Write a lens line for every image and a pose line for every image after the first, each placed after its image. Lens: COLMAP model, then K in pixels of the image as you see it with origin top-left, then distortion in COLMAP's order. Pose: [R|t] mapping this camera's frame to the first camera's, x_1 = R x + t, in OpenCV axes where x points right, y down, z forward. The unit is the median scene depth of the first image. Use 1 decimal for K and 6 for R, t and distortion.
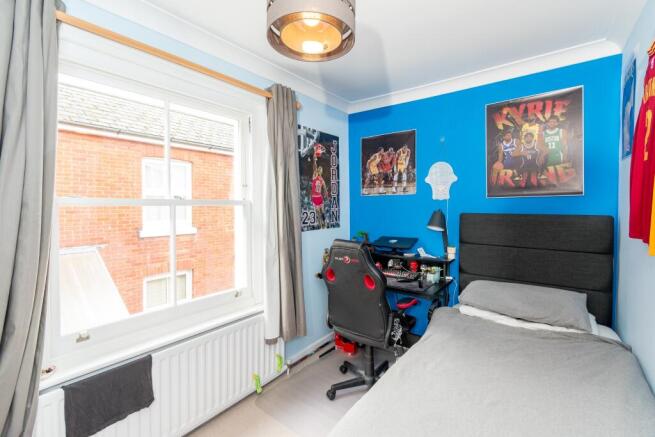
lens RADIAL K [[293.7, 0, 328.1], [0, 293.7, 208.6], [0, 0, 1]] dist [-0.000257, 0.000074]
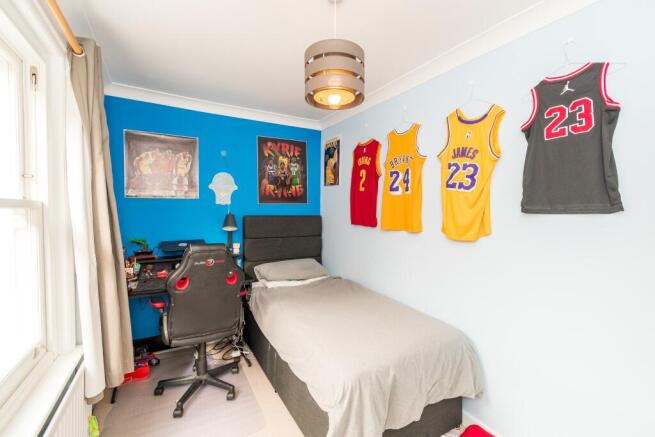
lens RADIAL K [[286.4, 0, 330.1], [0, 286.4, 214.5], [0, 0, 1]] dist [0.001706, 0.000136]
pose [[0.383992, -0.011481, 0.923265, -0.576076], [0.004164, 0.999934, 0.010703, -0.001626], [-0.923327, -0.000266, 0.384014, 0.186959]]
